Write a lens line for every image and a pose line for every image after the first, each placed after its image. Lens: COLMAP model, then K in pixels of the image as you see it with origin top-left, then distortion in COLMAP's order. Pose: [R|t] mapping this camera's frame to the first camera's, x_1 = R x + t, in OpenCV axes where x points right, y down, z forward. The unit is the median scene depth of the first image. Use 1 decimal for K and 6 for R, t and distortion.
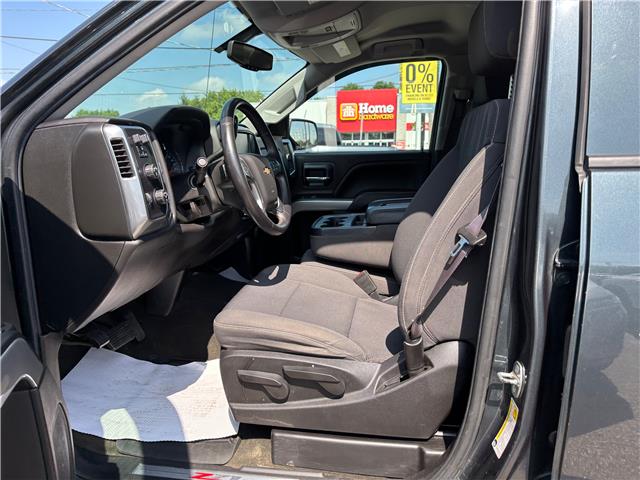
lens RADIAL K [[481.6, 0, 320.0], [0, 481.6, 240.0], [0, 0, 1]] dist [0.014139, 0.004233]
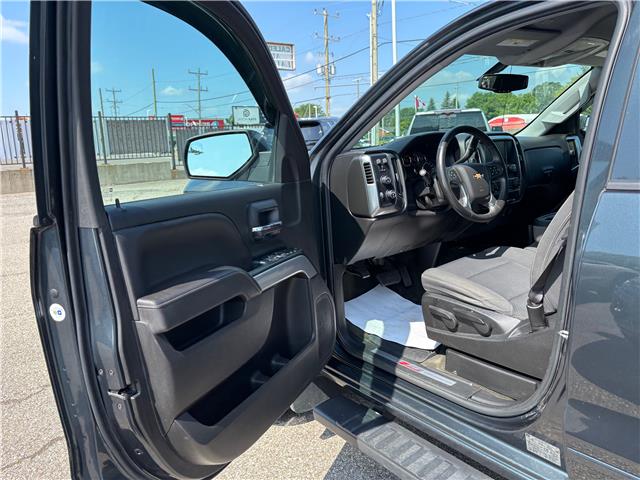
lens RADIAL K [[485.8, 0, 316.1], [0, 485.8, 252.8], [0, 0, 1]] dist [0.059014, -0.065141]
pose [[0.724202, 0.119872, -0.679089, 0.630354], [-0.074890, 0.992623, 0.095351, -0.025708], [0.685509, -0.018196, 0.727837, -0.418501]]
